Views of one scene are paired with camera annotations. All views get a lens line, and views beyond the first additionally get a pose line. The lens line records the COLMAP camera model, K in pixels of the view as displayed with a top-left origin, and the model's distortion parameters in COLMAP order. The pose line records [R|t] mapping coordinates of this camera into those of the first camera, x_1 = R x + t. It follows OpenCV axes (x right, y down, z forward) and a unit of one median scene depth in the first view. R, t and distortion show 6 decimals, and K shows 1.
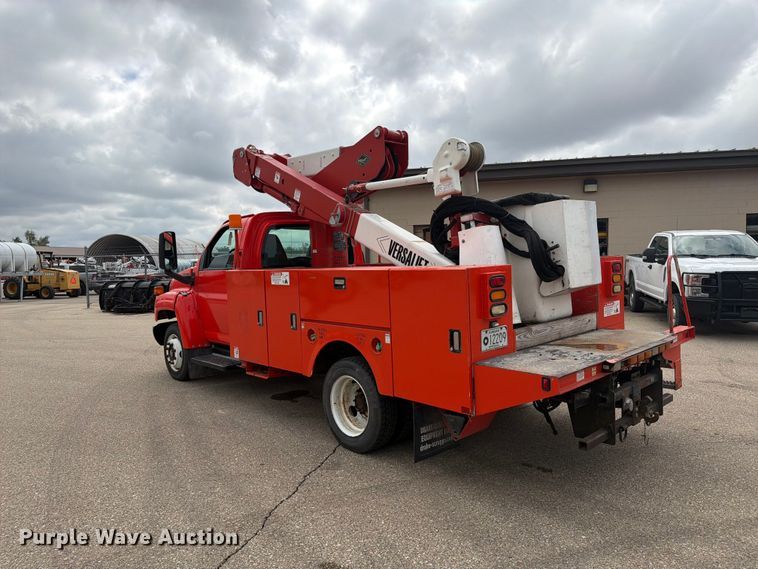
lens RADIAL K [[528.8, 0, 382.6], [0, 528.8, 283.4], [0, 0, 1]] dist [0.086214, -0.100990]
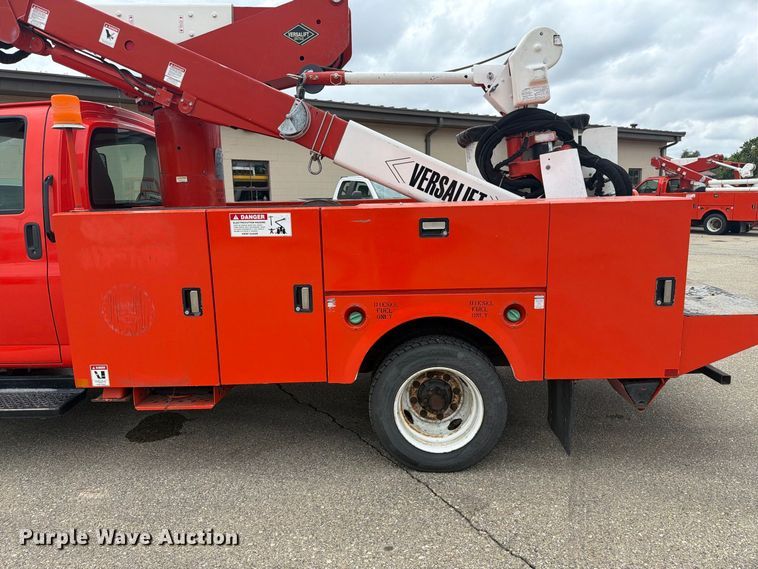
lens RADIAL K [[528.8, 0, 382.6], [0, 528.8, 283.4], [0, 0, 1]] dist [0.086214, -0.100990]
pose [[0.698656, -0.108355, 0.707205, -0.538485], [0.037541, 0.992656, 0.115003, -0.008652], [-0.714472, -0.053798, 0.697593, 0.552837]]
